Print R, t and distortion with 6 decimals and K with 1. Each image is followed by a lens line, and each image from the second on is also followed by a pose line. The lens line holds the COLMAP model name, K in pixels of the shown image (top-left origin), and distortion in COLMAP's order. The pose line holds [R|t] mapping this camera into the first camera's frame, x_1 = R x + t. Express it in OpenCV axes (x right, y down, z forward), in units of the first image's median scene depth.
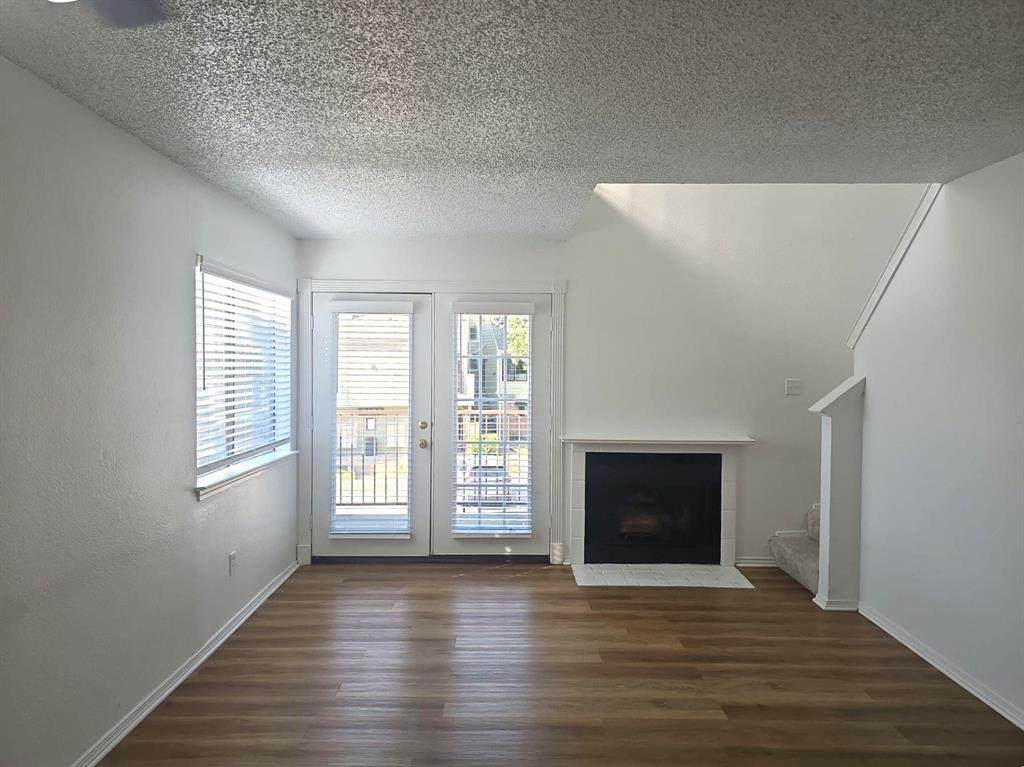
lens RADIAL K [[701.9, 0, 512.0], [0, 701.9, 383.5], [0, 0, 1]] dist [0.113897, -0.110545]
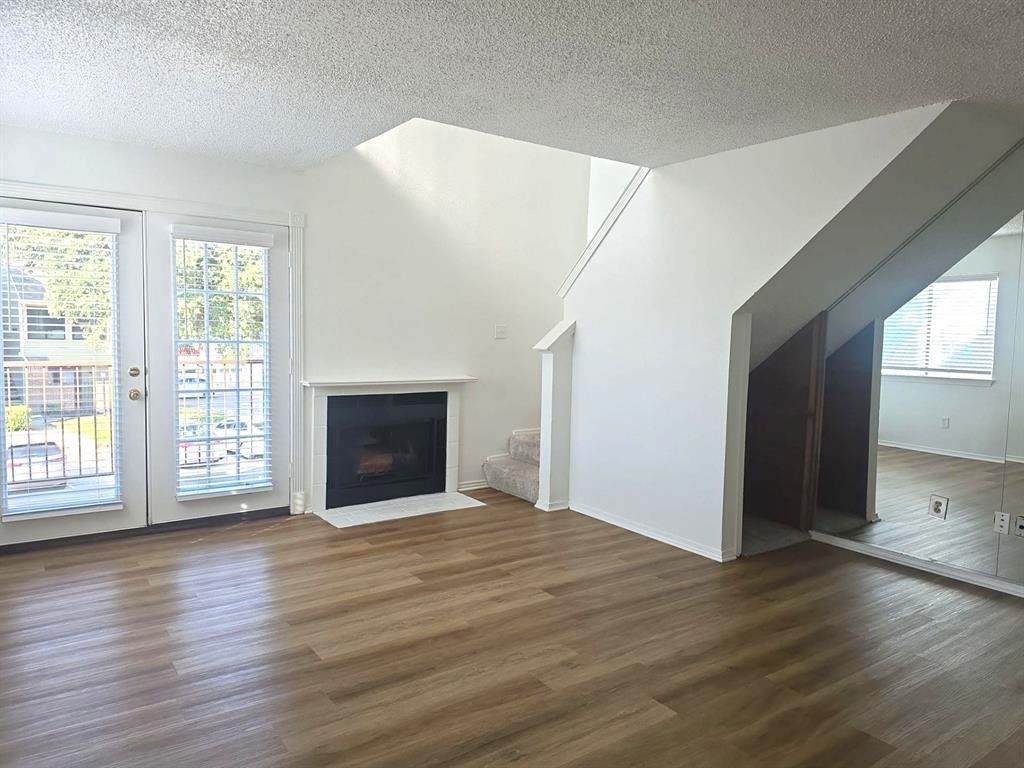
lens RADIAL K [[701.9, 0, 512.0], [0, 701.9, 384.0], [0, 0, 1]] dist [0.113897, -0.110545]
pose [[0.818333, -0.032476, 0.573826, -0.249567], [0.002647, 0.998605, 0.052741, 0.030365], [-0.574738, -0.041640, 0.817278, 0.056219]]
